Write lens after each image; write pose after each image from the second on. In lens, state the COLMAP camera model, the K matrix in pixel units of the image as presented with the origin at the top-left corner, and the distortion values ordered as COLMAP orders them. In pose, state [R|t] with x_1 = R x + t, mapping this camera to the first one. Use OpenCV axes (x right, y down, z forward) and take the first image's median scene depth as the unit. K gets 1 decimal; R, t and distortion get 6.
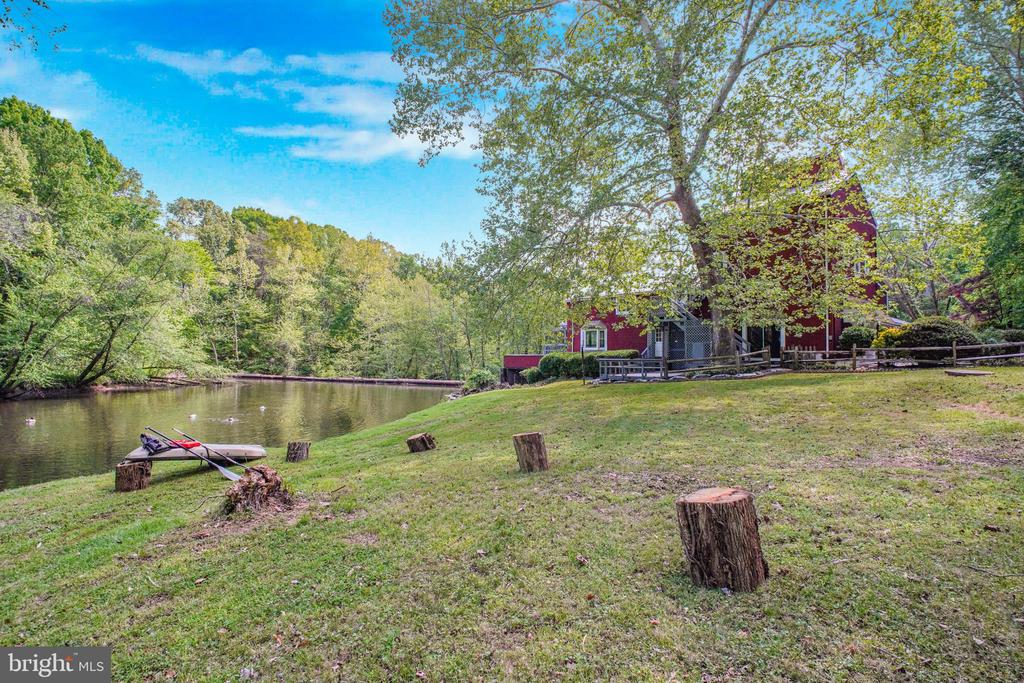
lens RADIAL K [[468.9, 0, 510.4], [0, 468.9, 345.3], [0, 0, 1]] dist [0.003917, -0.008740]
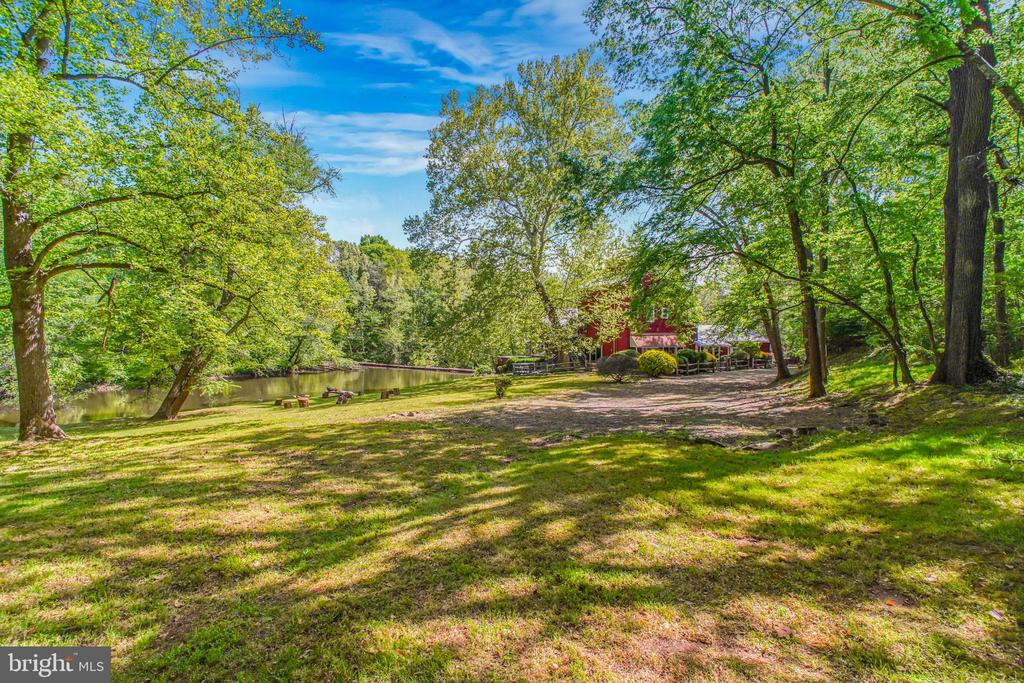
lens RADIAL K [[468.9, 0, 510.4], [0, 468.9, 345.3], [0, 0, 1]] dist [0.003917, -0.008740]
pose [[0.971030, 0.006034, -0.238880, 0.425805], [0.001460, 0.999513, 0.031181, -0.070223], [0.238952, -0.030626, 0.970548, -0.626604]]
